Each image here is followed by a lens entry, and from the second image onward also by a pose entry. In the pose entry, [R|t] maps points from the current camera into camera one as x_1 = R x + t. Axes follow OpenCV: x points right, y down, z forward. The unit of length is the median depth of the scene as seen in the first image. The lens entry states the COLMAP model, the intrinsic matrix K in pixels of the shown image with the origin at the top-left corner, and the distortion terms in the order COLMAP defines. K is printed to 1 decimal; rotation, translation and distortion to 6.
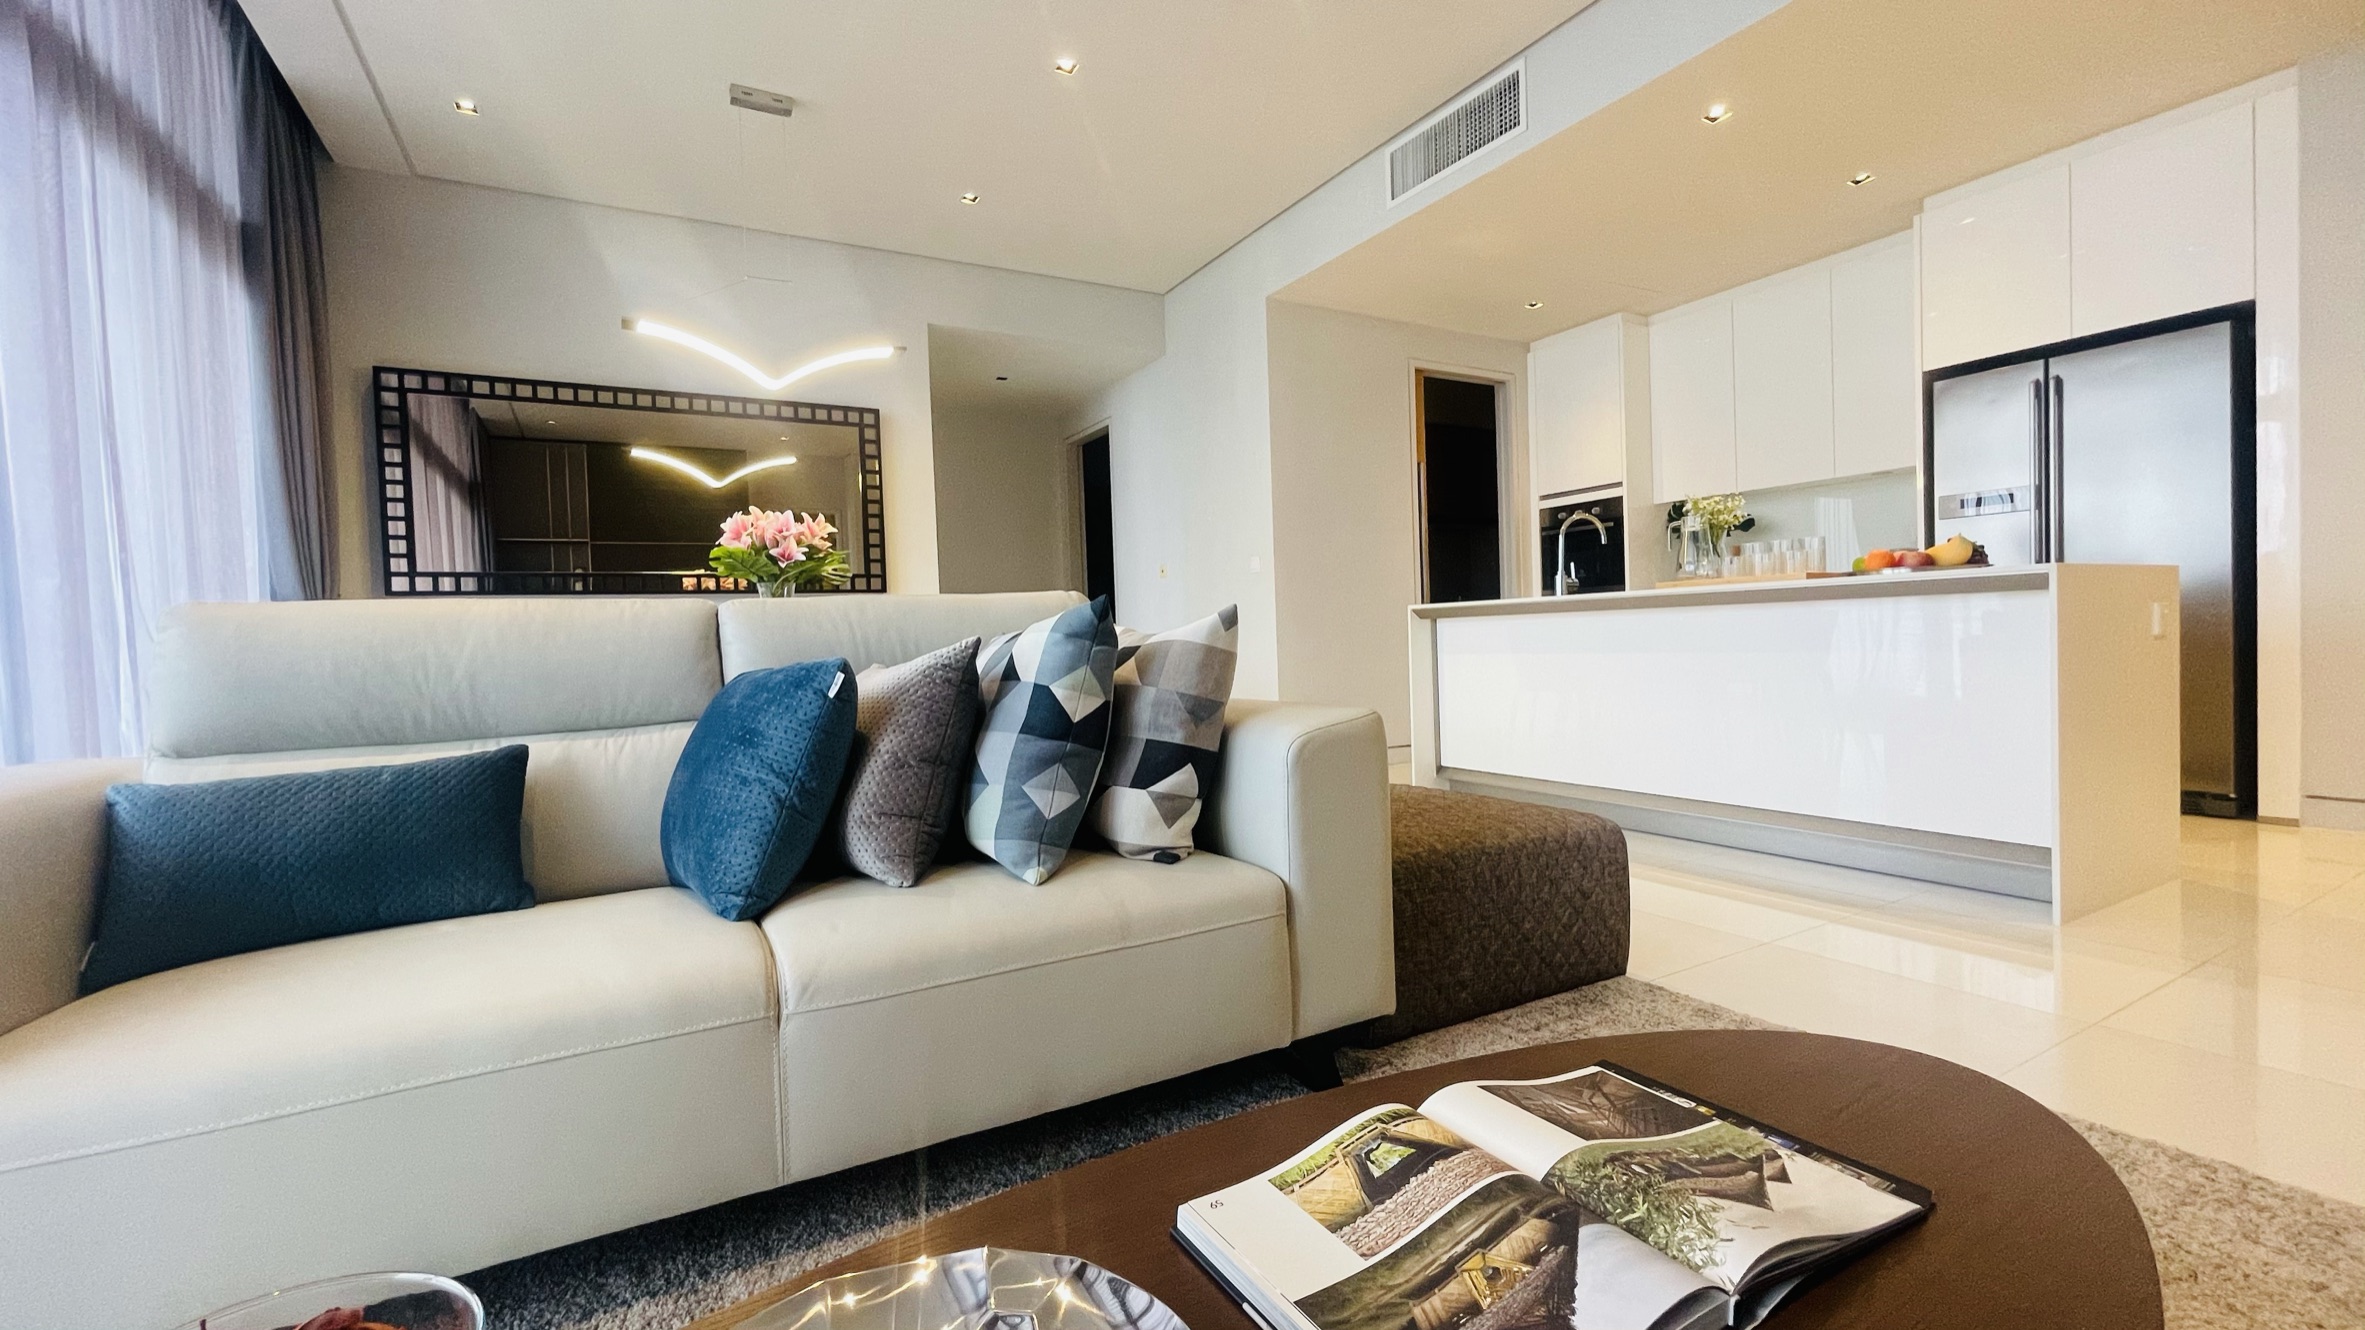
lens RADIAL K [[962.2, 0, 1167.6], [0, 962.2, 660.3], [0, 0, 1]] dist [-0.000108, -0.000832]
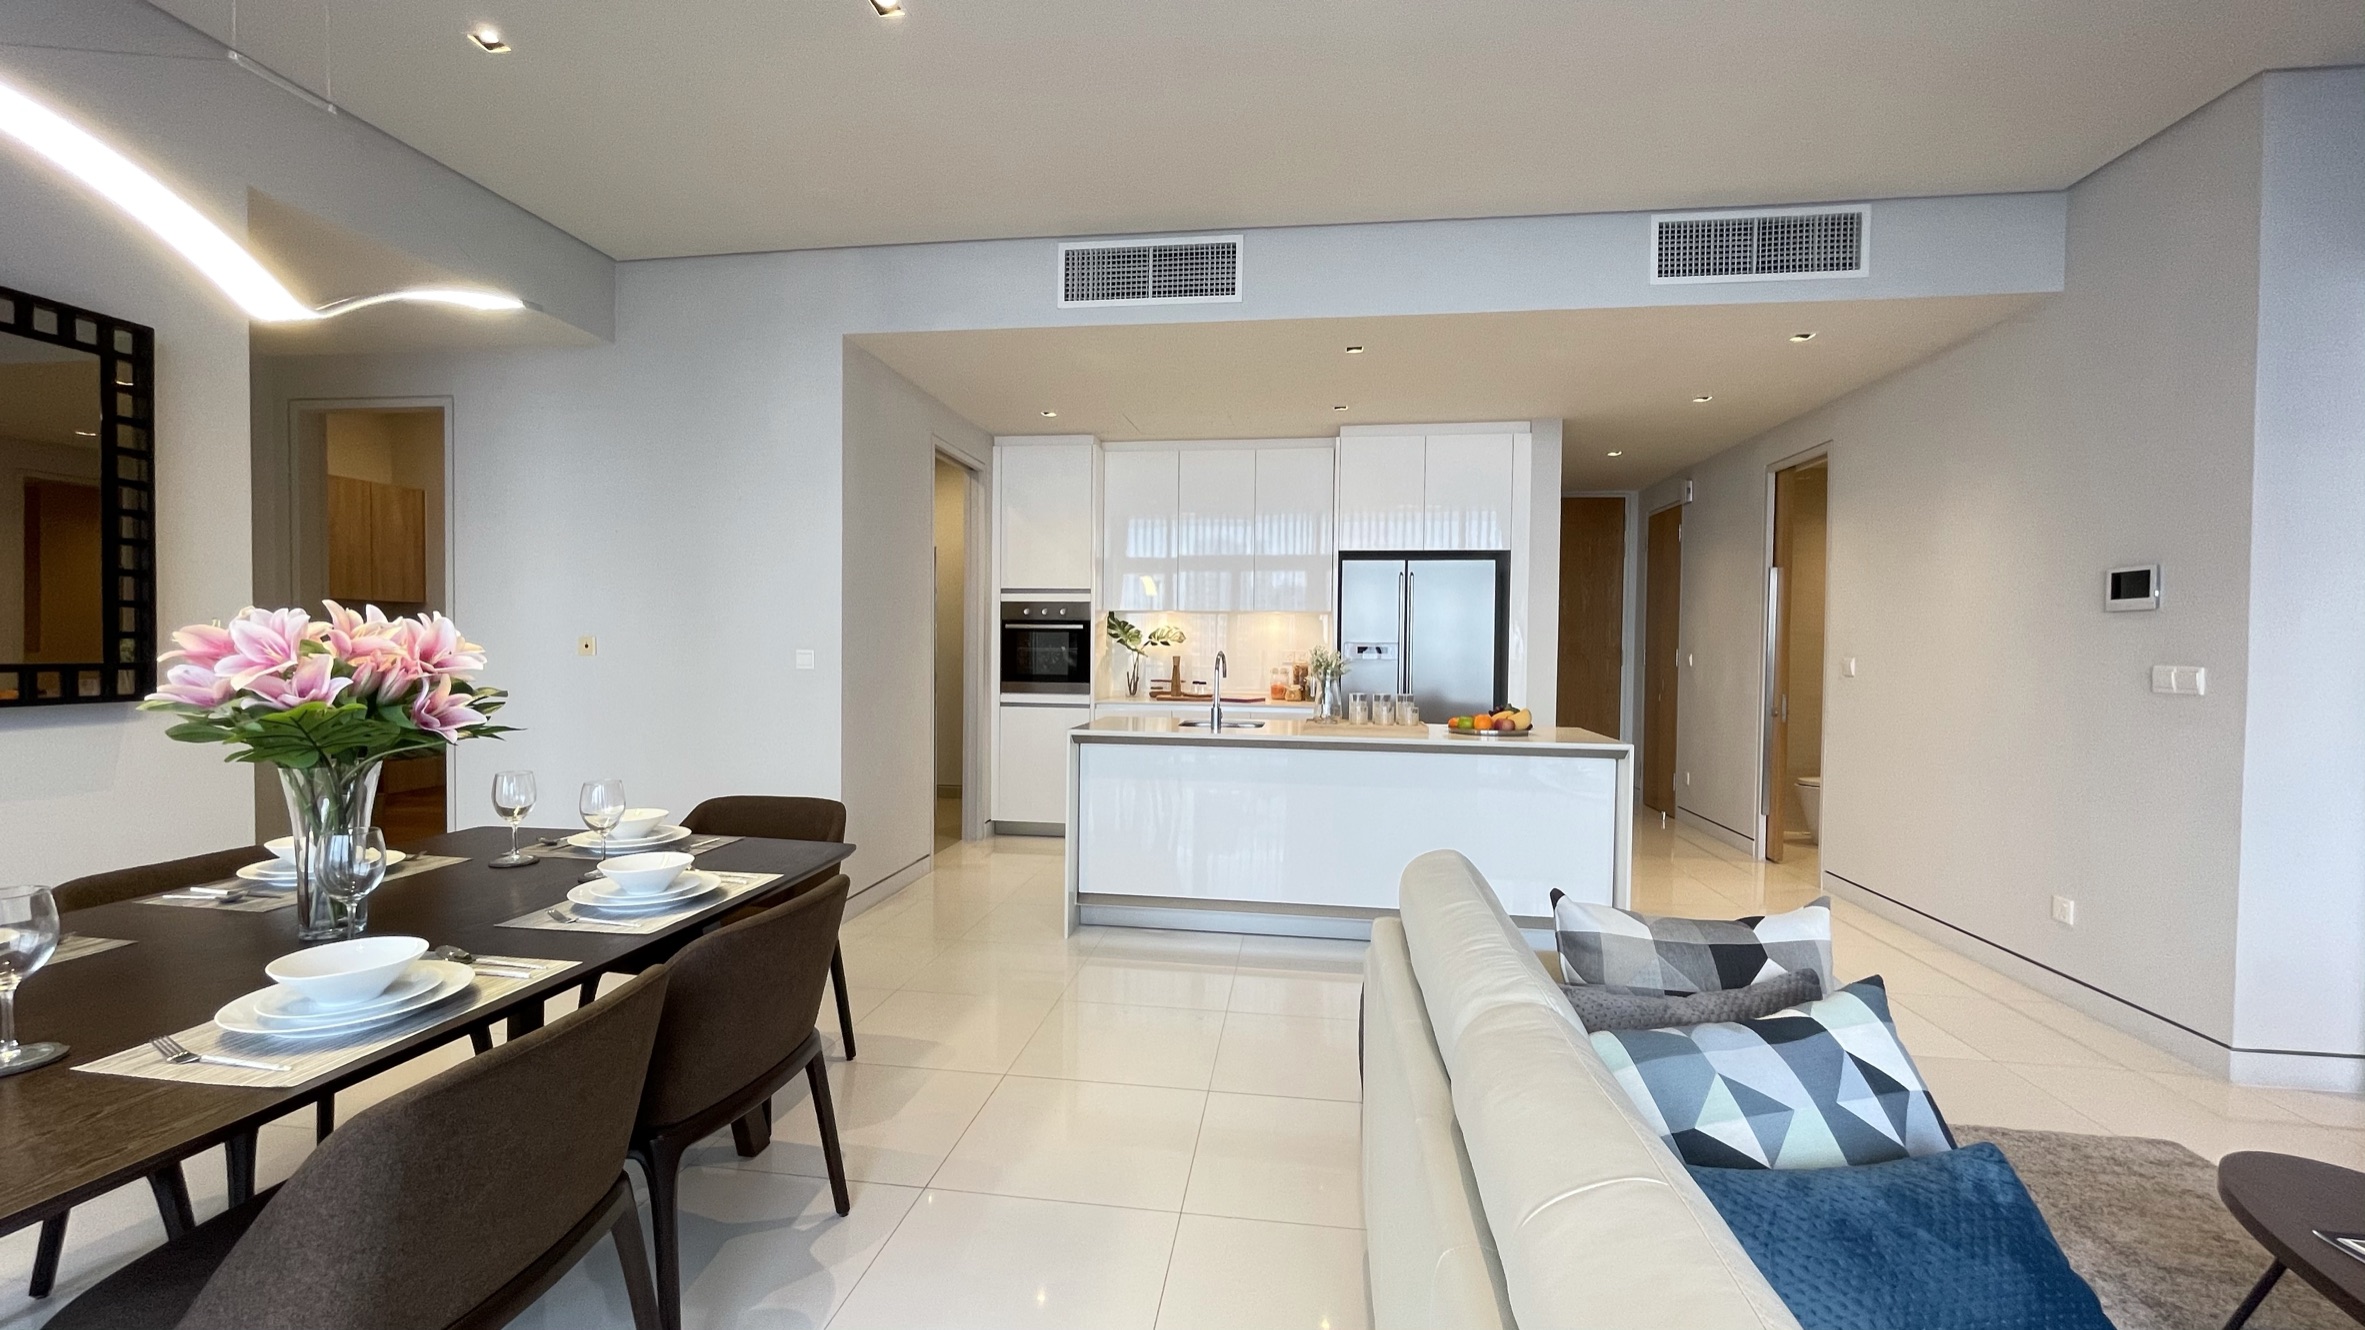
lens RADIAL K [[962.2, 0, 1172.8], [0, 962.2, 670.0], [0, 0, 1]] dist [-0.000108, -0.000832]
pose [[0.612008, 0.022113, 0.790543, -0.379721], [-0.013701, 0.999755, -0.017358, -0.087510], [-0.790733, -0.000208, 0.612161, 0.294126]]
